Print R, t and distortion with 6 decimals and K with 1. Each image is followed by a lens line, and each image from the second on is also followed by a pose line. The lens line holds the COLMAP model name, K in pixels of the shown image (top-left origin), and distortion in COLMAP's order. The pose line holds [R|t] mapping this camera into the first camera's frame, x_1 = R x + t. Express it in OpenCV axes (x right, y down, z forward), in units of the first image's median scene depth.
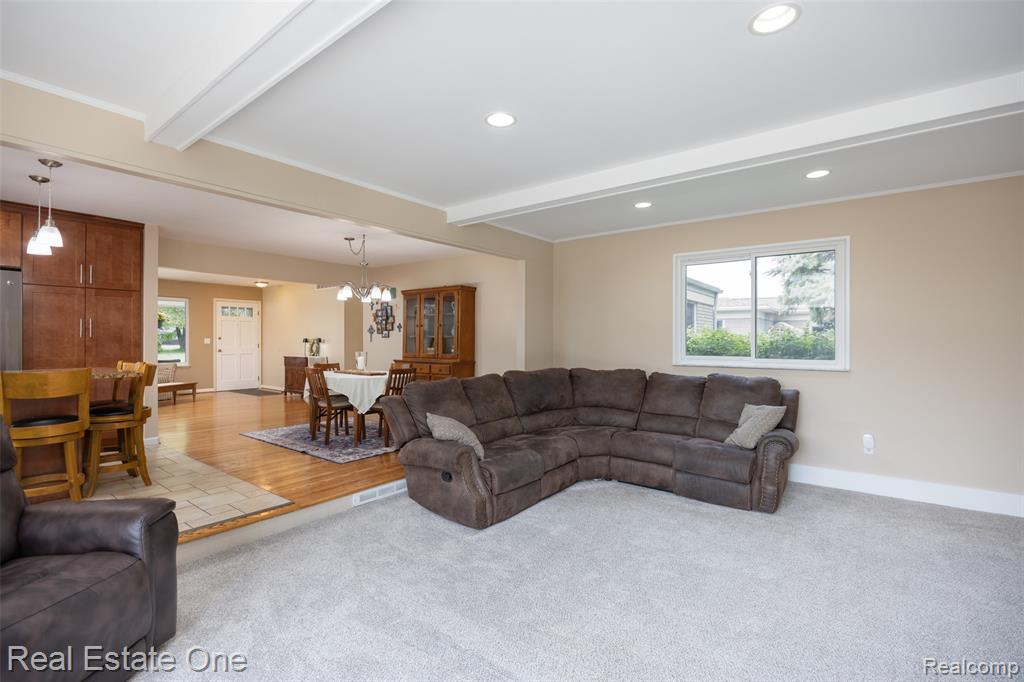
lens RADIAL K [[466.9, 0, 510.0], [0, 466.9, 337.6], [0, 0, 1]] dist [-0.011656, 0.000212]
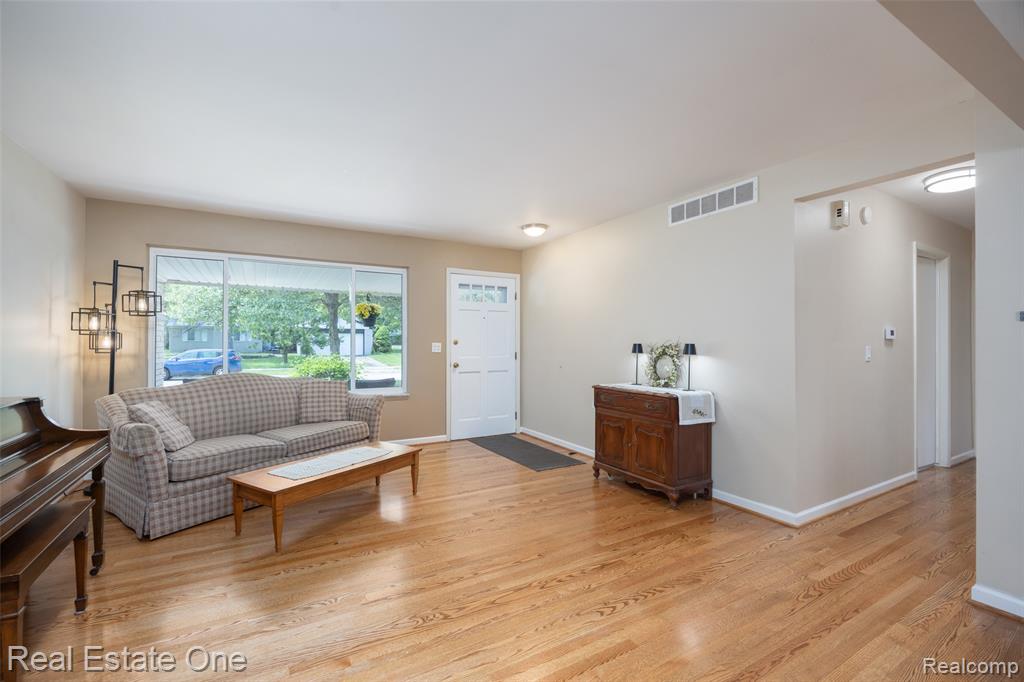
lens RADIAL K [[444.3, 0, 509.5], [0, 444.3, 340.2], [0, 0, 1]] dist [-0.004290, -0.000364]
pose [[0.923426, -0.001512, -0.383774, -0.376148], [0.002305, 0.999996, 0.001605, -0.002053], [0.383770, -0.002366, 0.923426, 0.557687]]
